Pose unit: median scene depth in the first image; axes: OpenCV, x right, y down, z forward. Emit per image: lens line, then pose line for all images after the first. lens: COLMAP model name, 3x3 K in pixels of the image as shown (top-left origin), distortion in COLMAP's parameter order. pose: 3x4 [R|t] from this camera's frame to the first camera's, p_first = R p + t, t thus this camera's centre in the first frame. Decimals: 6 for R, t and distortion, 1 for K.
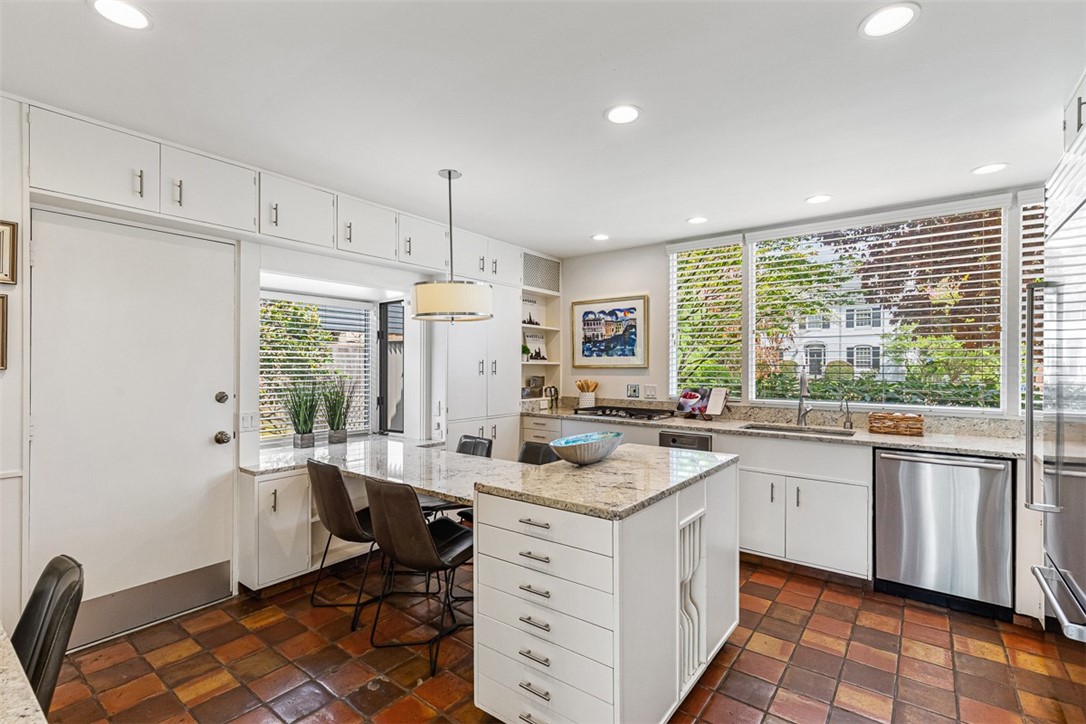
lens RADIAL K [[497.5, 0, 541.5], [0, 497.5, 371.0], [0, 0, 1]] dist [-0.000120, -0.000220]
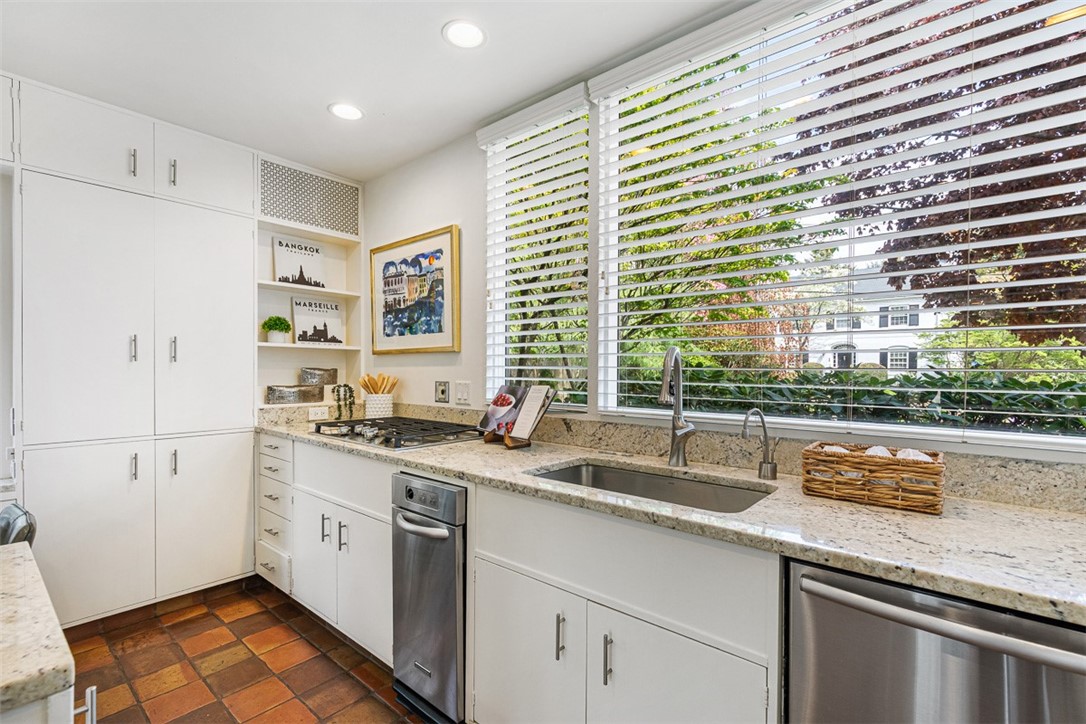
lens RADIAL K [[493.1, 0, 544.7], [0, 493.1, 381.2], [0, 0, 1]] dist [0.011027, -0.000213]
pose [[0.998670, 0.003800, -0.051412, 0.325685], [-0.003123, 0.999908, 0.013232, 0.018770], [0.051457, -0.013054, 0.998590, 0.409277]]
